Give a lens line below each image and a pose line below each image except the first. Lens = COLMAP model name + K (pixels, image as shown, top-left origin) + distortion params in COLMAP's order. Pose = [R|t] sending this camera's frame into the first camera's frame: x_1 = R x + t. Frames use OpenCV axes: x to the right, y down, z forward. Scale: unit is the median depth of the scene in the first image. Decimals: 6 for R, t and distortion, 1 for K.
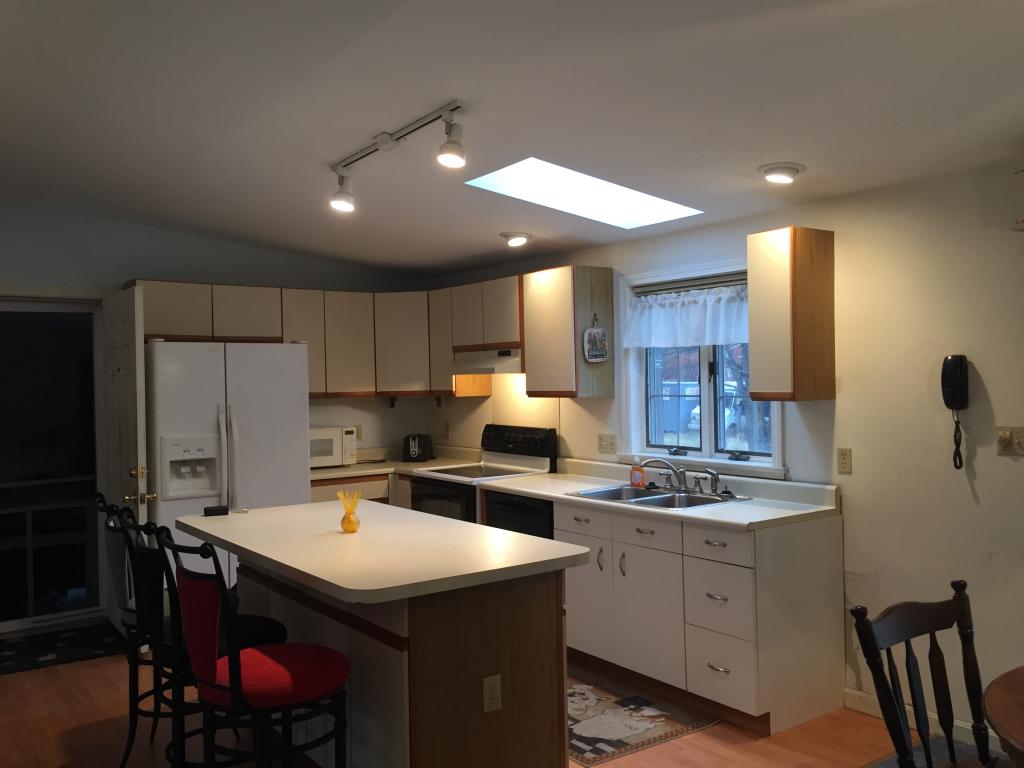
lens RADIAL K [[867.3, 0, 512.0], [0, 867.3, 384.0], [0, 0, 1]] dist [0.050229, -0.000808]
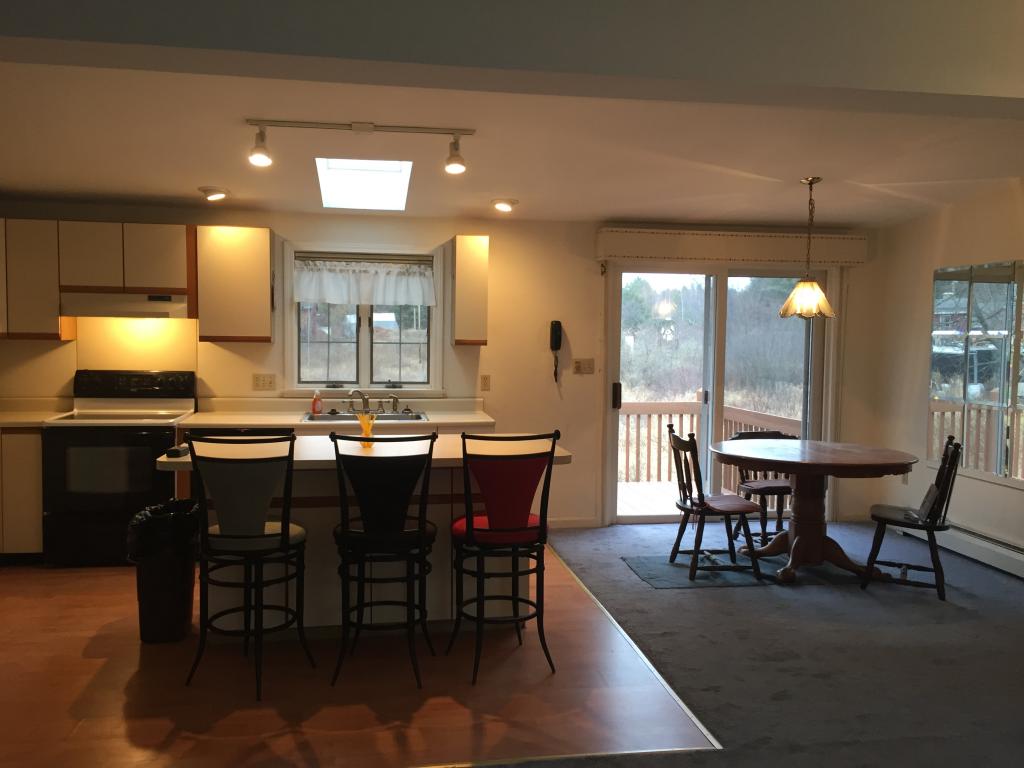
lens RADIAL K [[867.3, 0, 512.0], [0, 867.3, 384.0], [0, 0, 1]] dist [0.050229, -0.000808]
pose [[0.455571, -0.029992, 0.889694, -0.841756], [-0.014758, 0.999040, 0.041235, 0.019141], [-0.890077, -0.031916, 0.454691, 0.181450]]
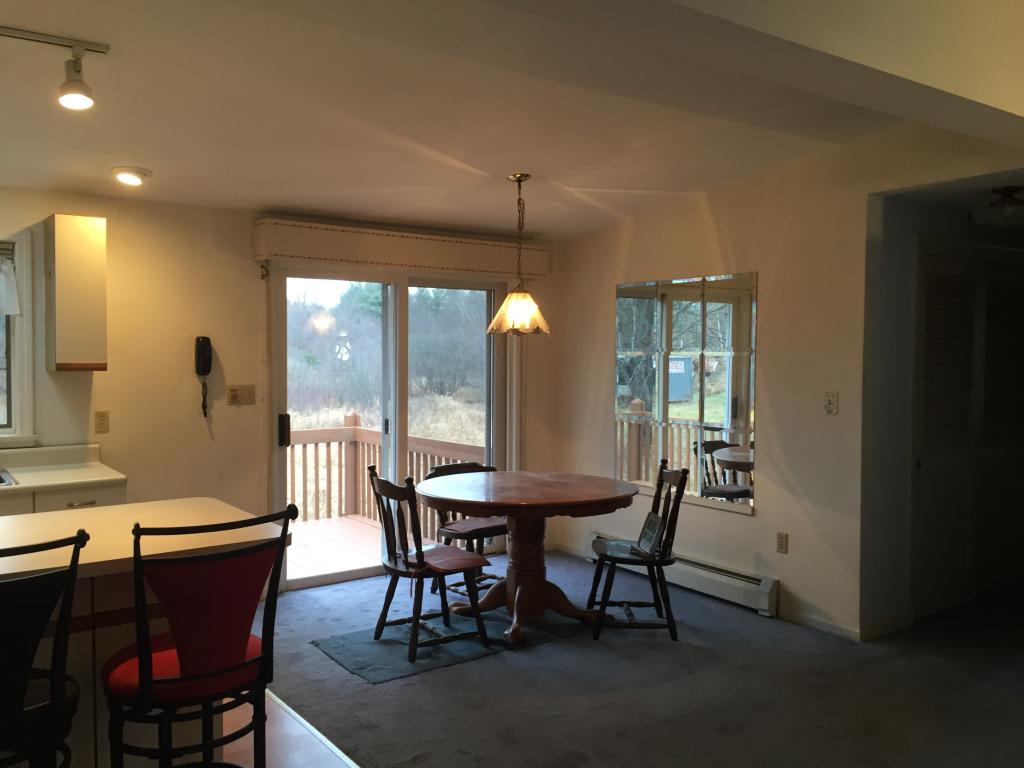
lens RADIAL K [[870.1, 0, 512.0], [0, 870.1, 384.0], [0, 0, 1]] dist [0.066095, -0.065070]
pose [[0.010967, -0.019567, 0.999748, -0.648789], [0.000830, 0.999808, 0.019559, 0.011927], [-0.999940, 0.000615, 0.010981, 0.355009]]
